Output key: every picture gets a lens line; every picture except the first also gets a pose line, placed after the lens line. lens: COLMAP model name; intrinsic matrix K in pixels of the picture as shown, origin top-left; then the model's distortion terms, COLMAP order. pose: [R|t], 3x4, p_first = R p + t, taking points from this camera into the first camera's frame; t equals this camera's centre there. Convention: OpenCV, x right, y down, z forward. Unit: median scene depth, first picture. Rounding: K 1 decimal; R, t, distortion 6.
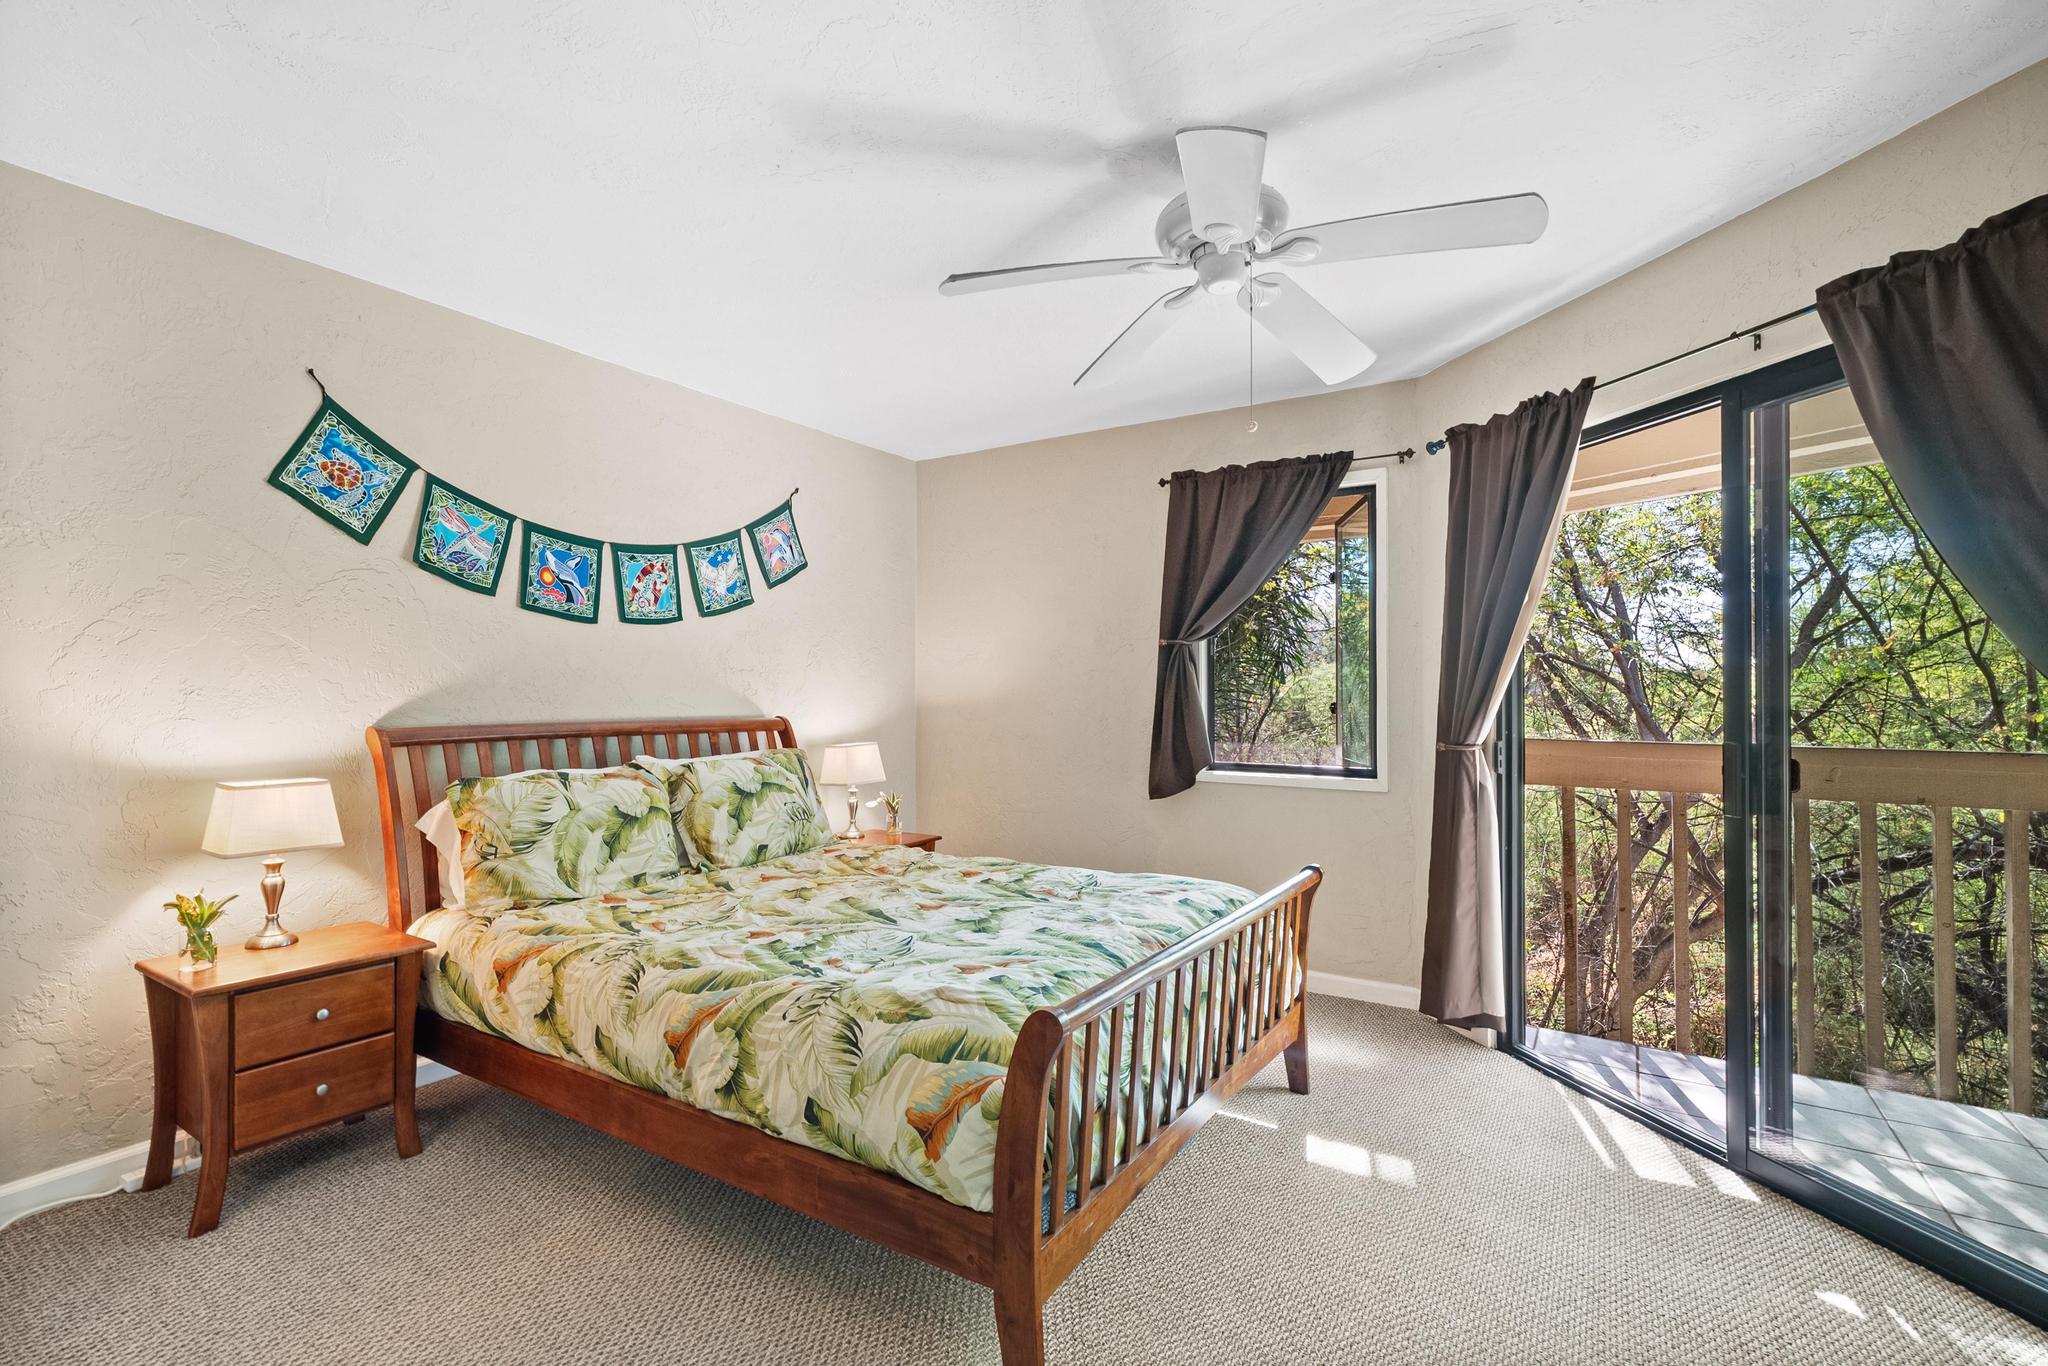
lens RADIAL K [[937.6, 0, 1078.6], [0, 937.6, 692.8], [0, 0, 1]] dist [-0.002780, -0.000589]
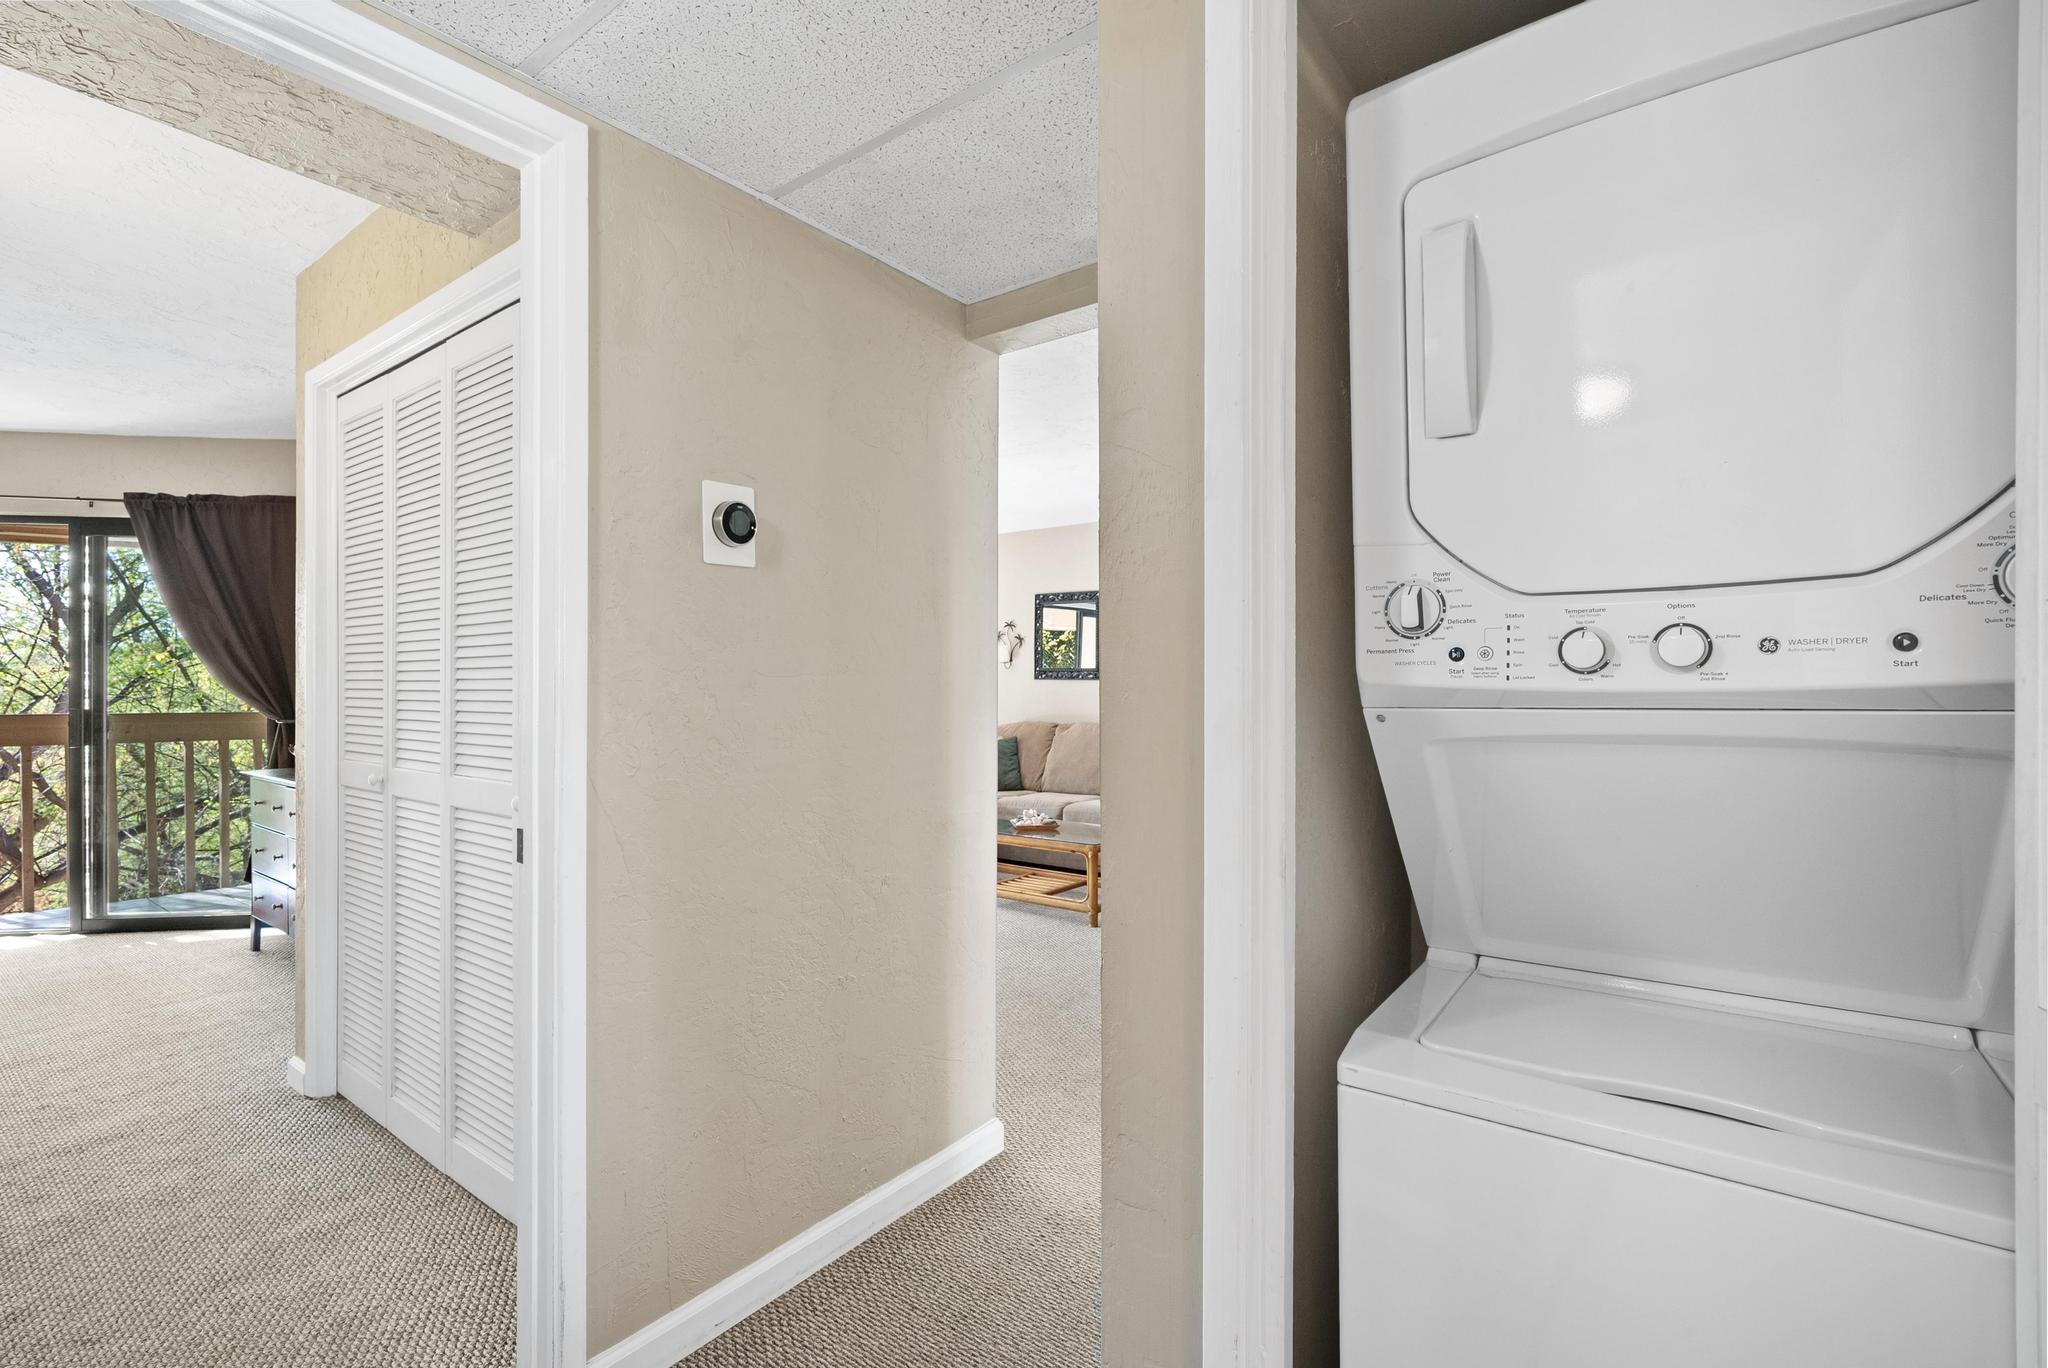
lens RADIAL K [[928.0, 0, 1024.0], [0, 928.0, 684.0], [0, 0, 1]] dist [-0.032278, 0.000056]
pose [[0.108869, 0.003567, 0.994050, -0.470252], [-0.004491, 0.999985, -0.003097, -0.001257], [-0.994046, -0.004127, 0.108884, -0.584126]]
